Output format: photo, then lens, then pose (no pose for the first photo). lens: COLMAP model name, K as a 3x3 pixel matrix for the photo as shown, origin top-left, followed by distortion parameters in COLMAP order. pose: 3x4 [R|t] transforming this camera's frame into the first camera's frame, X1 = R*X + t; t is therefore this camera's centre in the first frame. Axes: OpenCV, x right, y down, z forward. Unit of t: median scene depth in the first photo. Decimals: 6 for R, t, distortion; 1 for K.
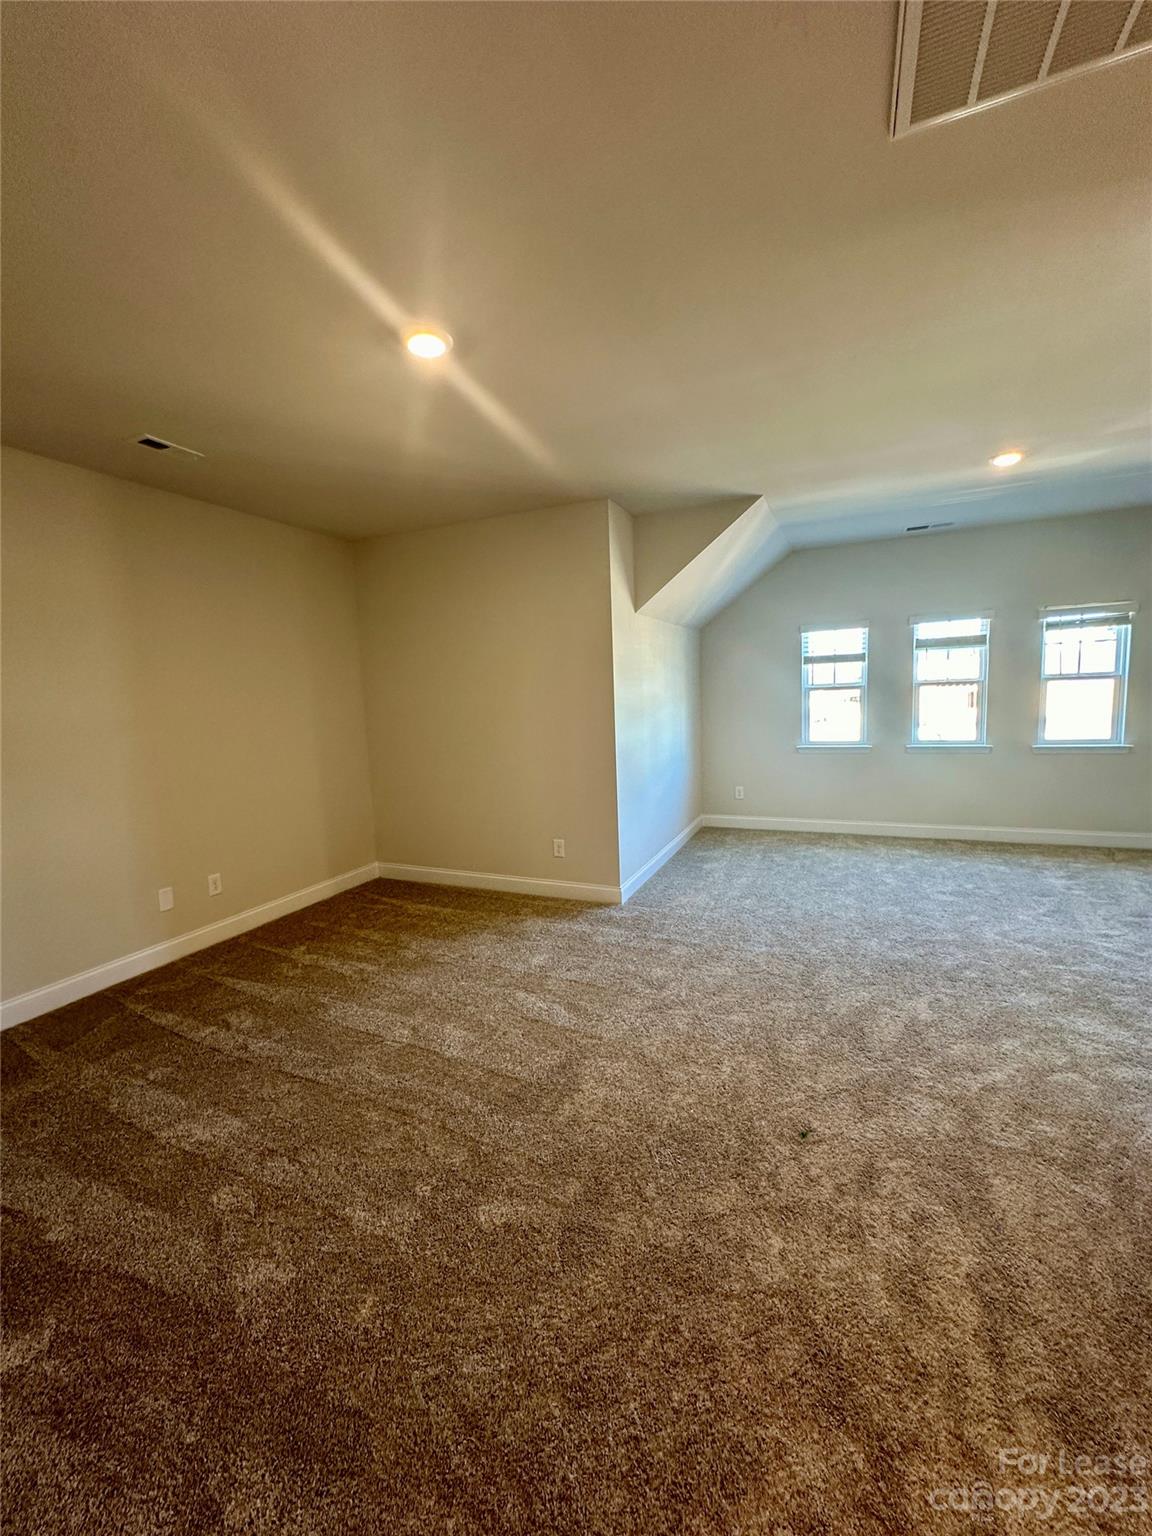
lens RADIAL K [[621.8, 0, 571.3], [0, 621.8, 760.5], [0, 0, 1]] dist [-0.000341, -0.000132]
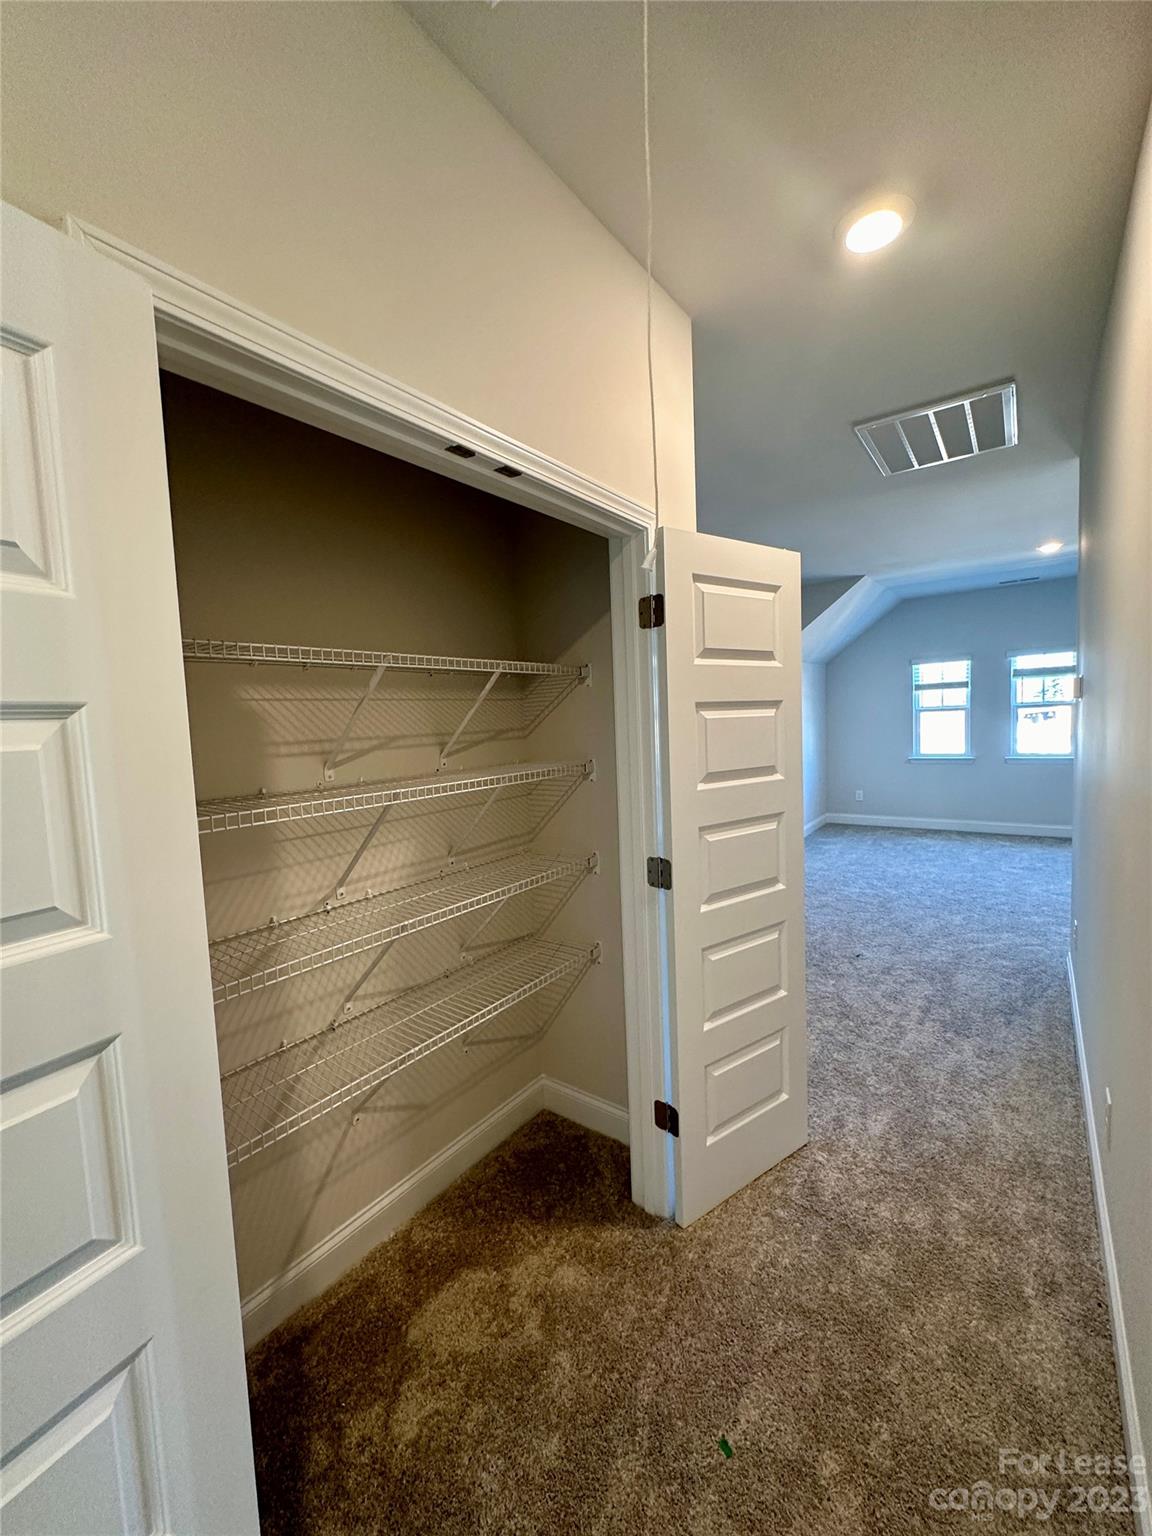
lens RADIAL K [[621.8, 0, 578.5], [0, 621.8, 772.2], [0, 0, 1]] dist [-0.000341, -0.000132]
pose [[0.978845, 0.014715, -0.204072, -0.024738], [-0.017282, 0.999792, -0.010803, 0.033684], [0.203870, 0.014101, 0.978896, -0.362151]]
